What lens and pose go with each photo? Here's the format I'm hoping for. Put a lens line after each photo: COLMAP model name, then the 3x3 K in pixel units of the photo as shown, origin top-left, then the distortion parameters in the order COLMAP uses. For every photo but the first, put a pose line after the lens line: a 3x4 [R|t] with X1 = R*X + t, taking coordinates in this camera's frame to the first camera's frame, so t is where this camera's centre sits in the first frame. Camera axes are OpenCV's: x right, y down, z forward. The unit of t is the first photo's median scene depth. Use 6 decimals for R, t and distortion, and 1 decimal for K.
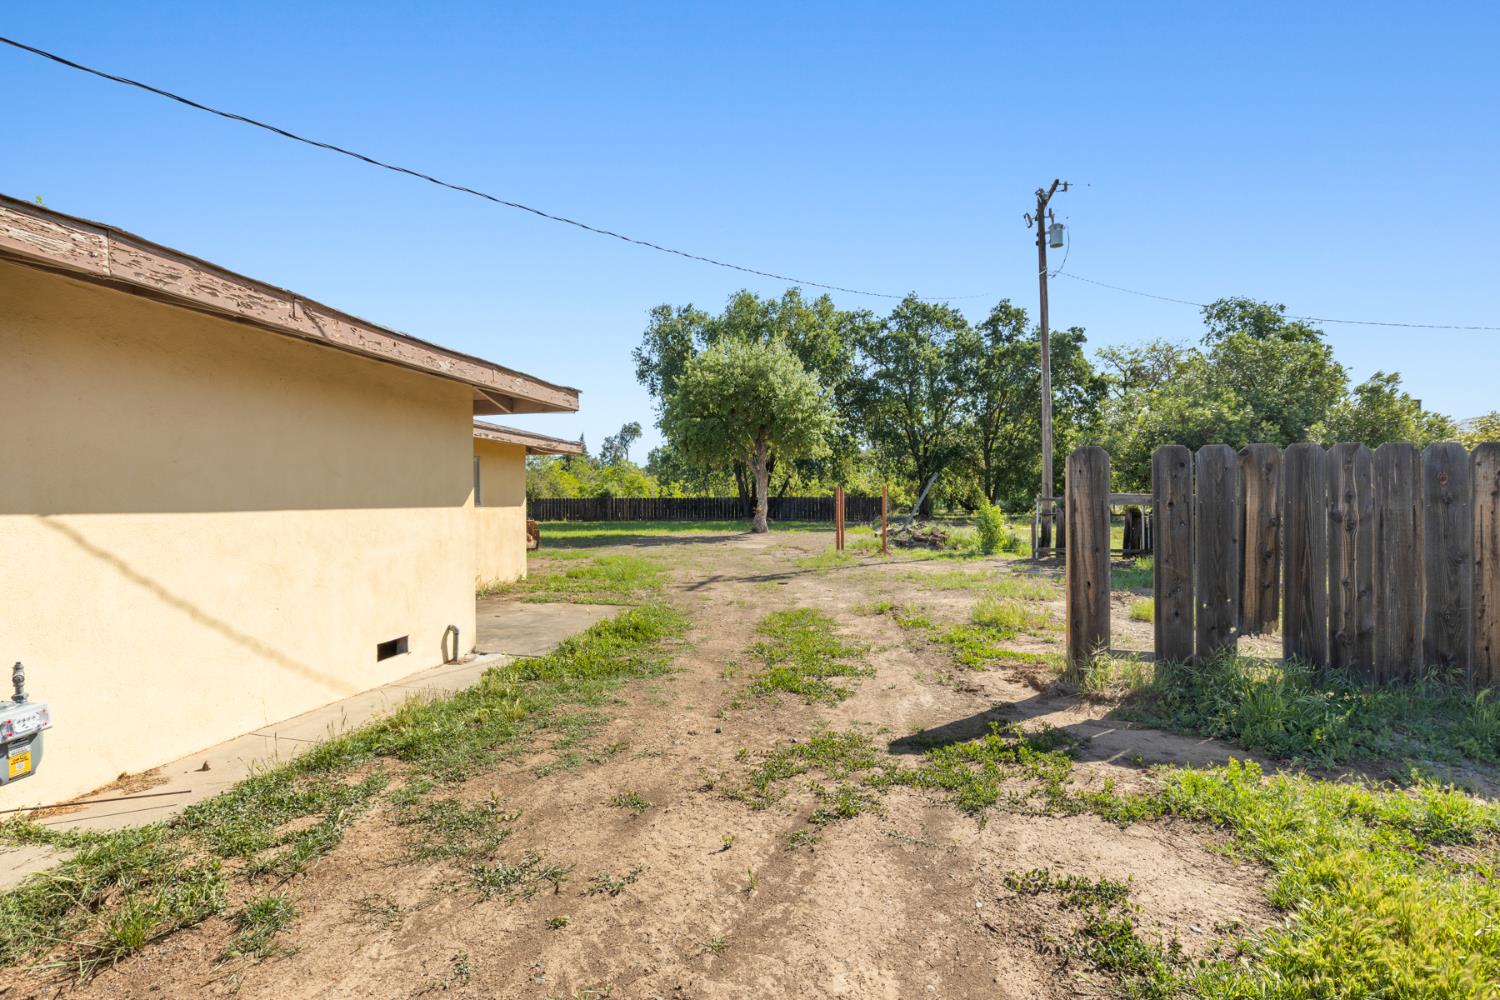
lens RADIAL K [[726.3, 0, 751.3], [0, 726.3, 503.0], [0, 0, 1]] dist [-0.000831, -0.000559]
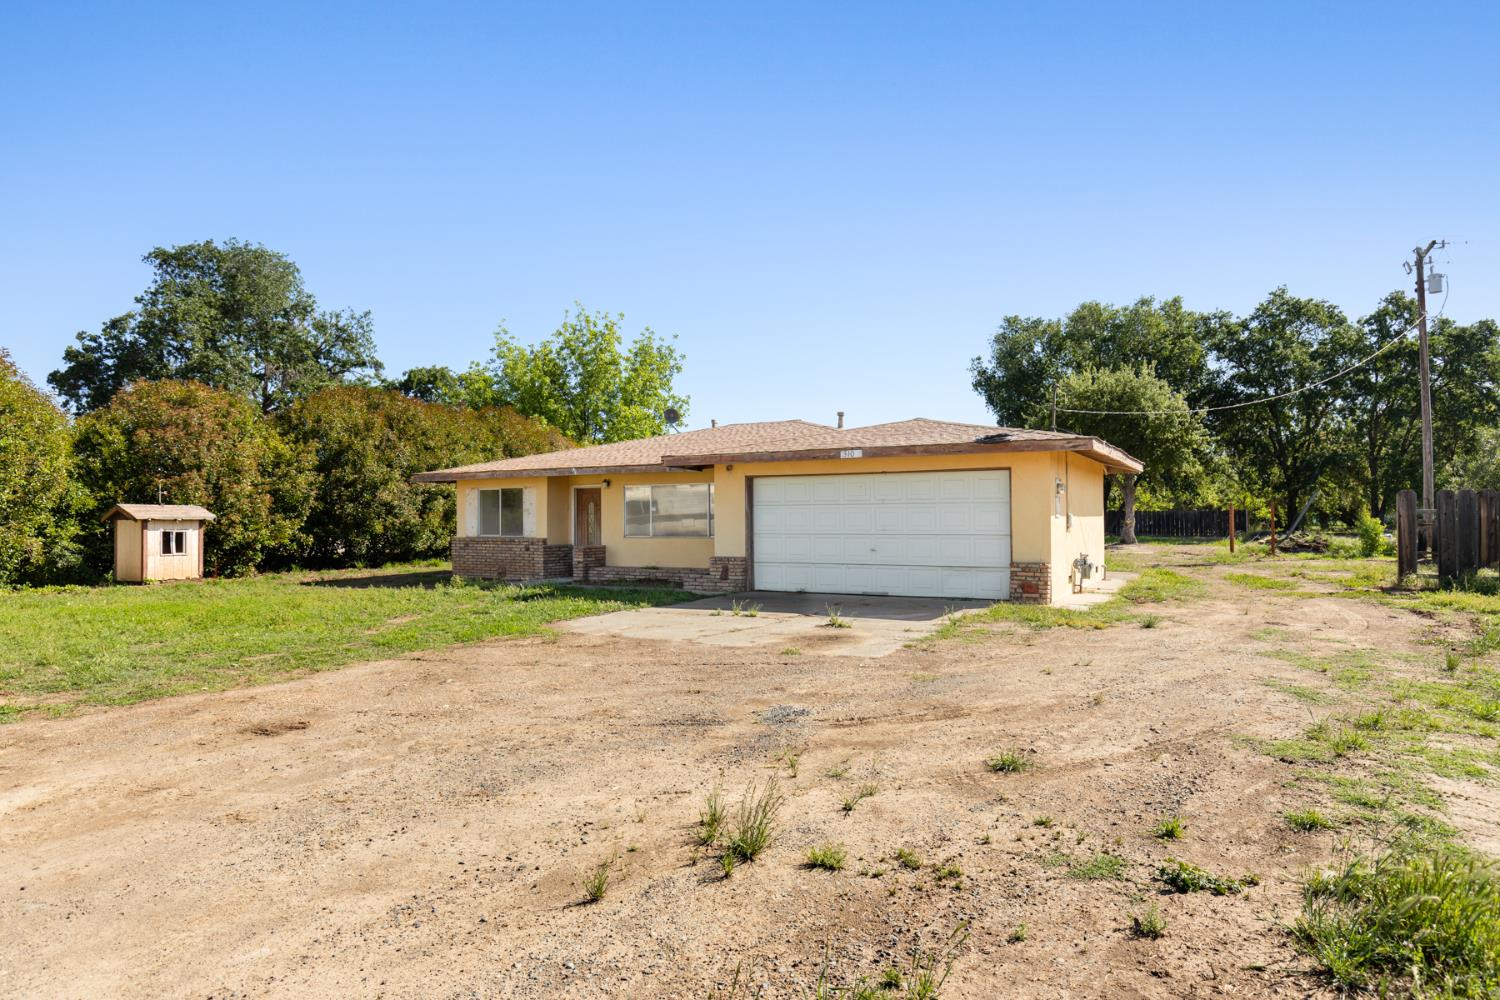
lens RADIAL K [[883.4, 0, 794.8], [0, 883.4, 507.2], [0, 0, 1]] dist [0.026439, -0.001871]
pose [[0.964734, -0.007026, -0.263133, -0.077186], [0.003533, 0.999899, -0.013744, 0.001391], [0.263203, 0.012329, 0.964662, -0.259933]]
